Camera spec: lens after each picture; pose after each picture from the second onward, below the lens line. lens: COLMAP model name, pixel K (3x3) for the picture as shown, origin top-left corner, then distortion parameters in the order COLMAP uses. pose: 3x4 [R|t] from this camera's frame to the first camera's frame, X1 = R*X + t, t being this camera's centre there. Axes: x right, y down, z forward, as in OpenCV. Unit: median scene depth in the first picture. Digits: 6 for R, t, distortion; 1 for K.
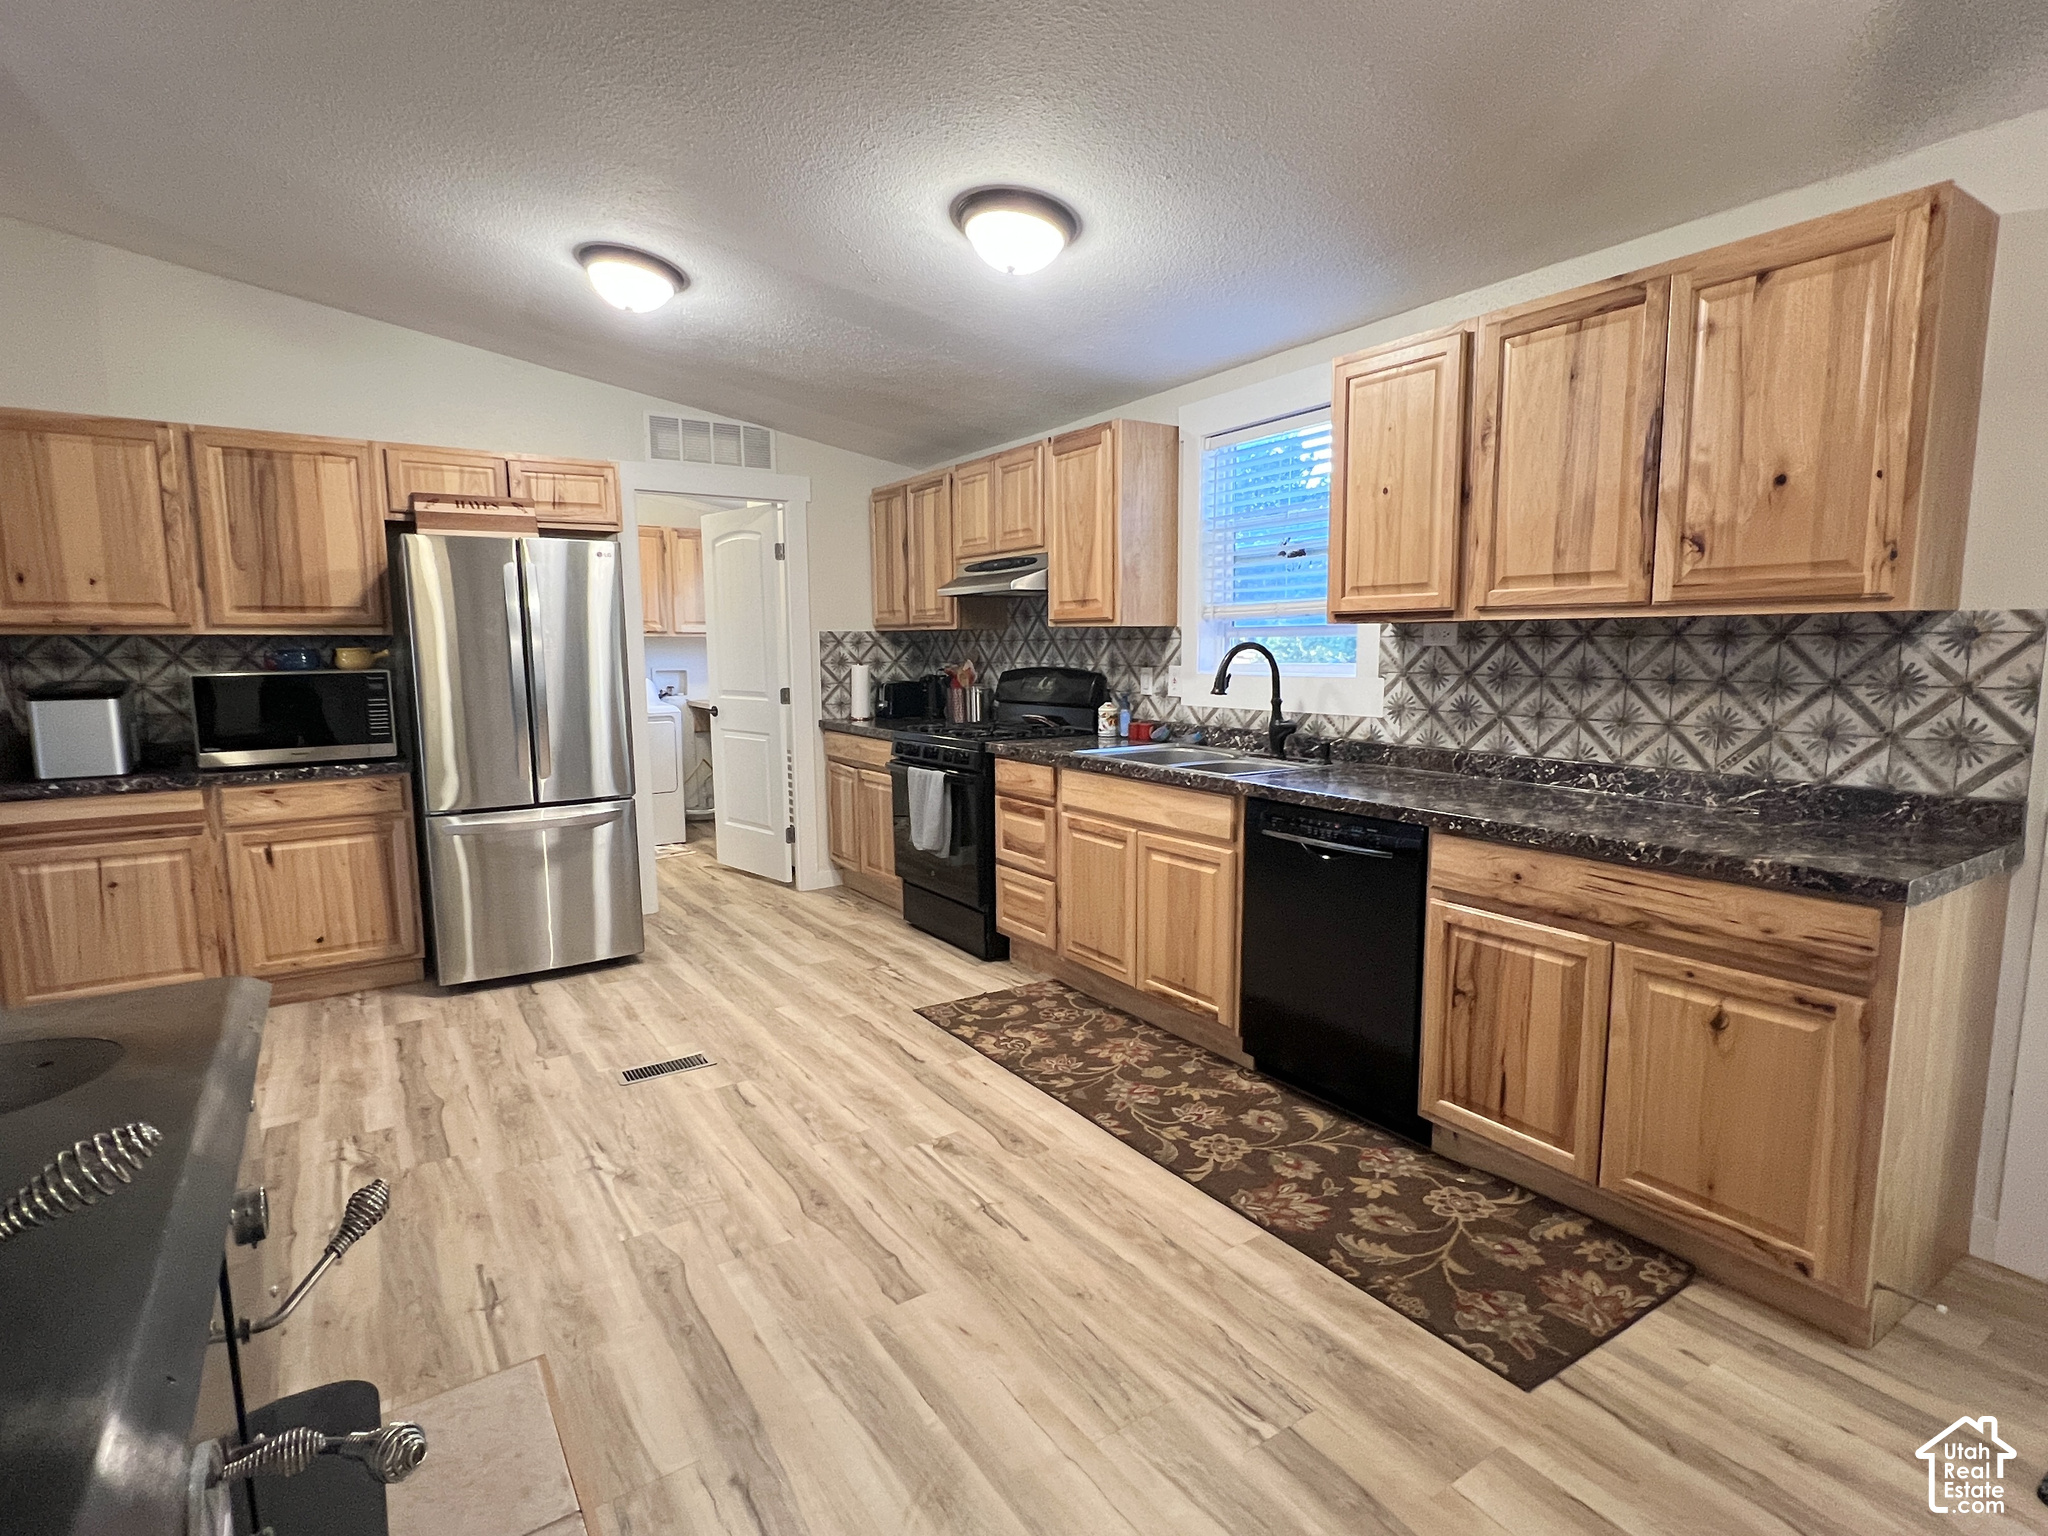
lens RADIAL K [[1026.5, 0, 1024.0], [0, 1026.5, 768.0], [0, 0, 1]] dist [-0.000112, 0.000194]
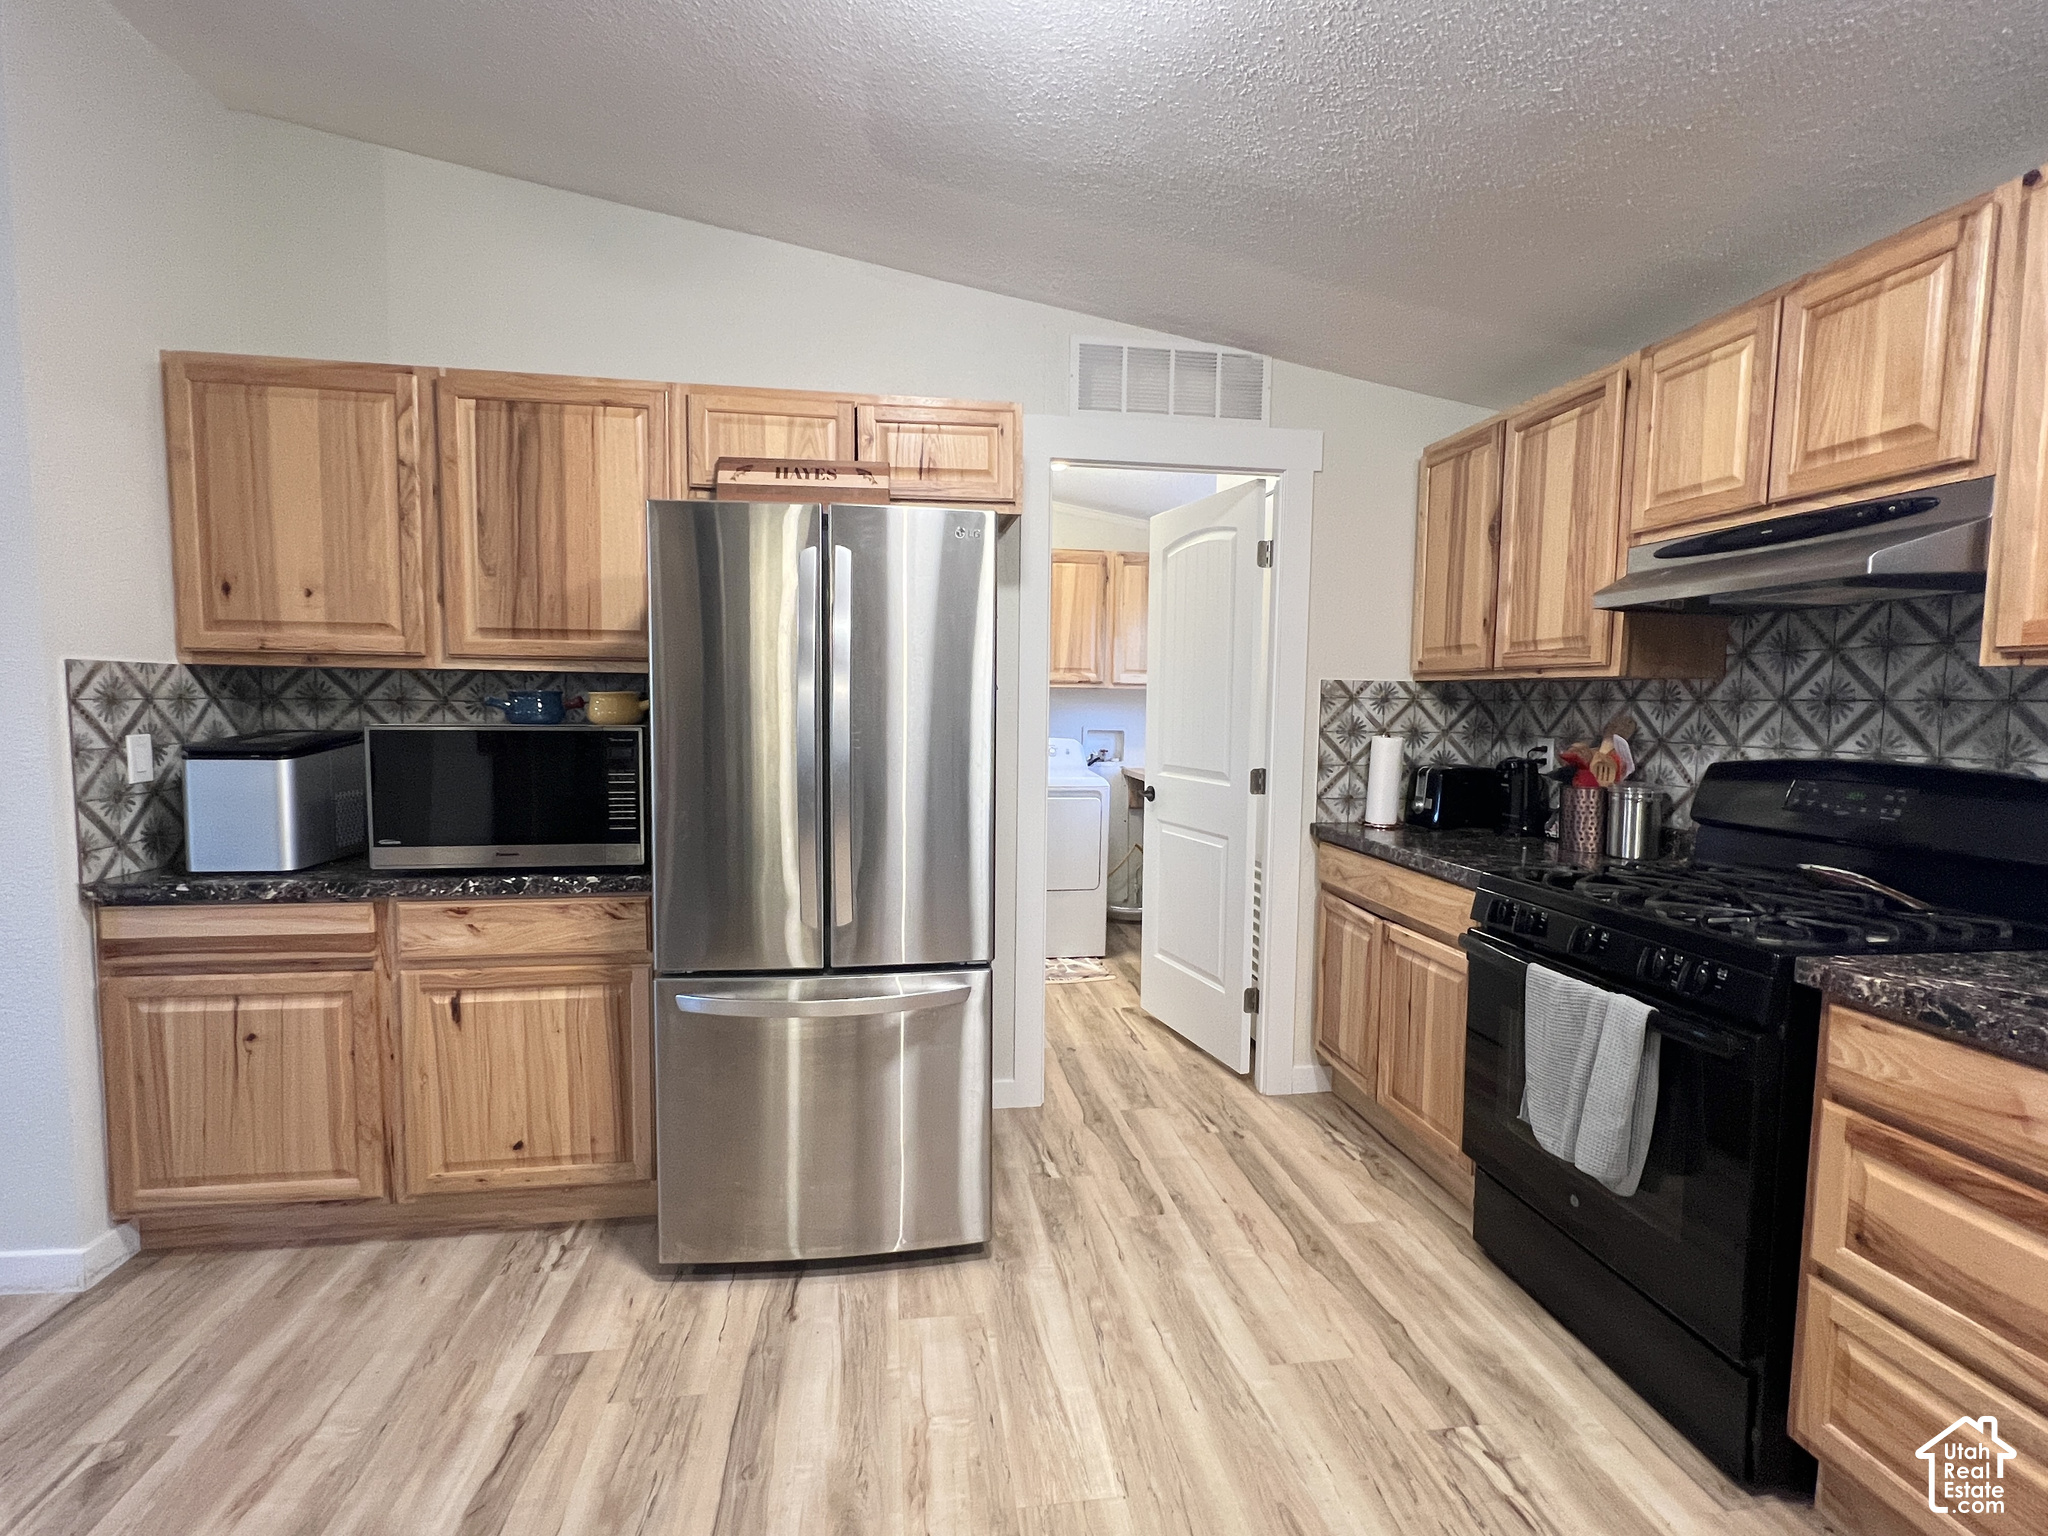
lens RADIAL K [[867.9, 0, 1024.0], [0, 867.9, 768.0], [0, 0, 1]] dist [0.001153, -0.007862]
pose [[0.897933, 0.053064, -0.436922, -0.165059], [-0.072403, 0.996990, -0.027714, -0.067892], [0.434136, 0.056519, 0.899073, 0.583356]]
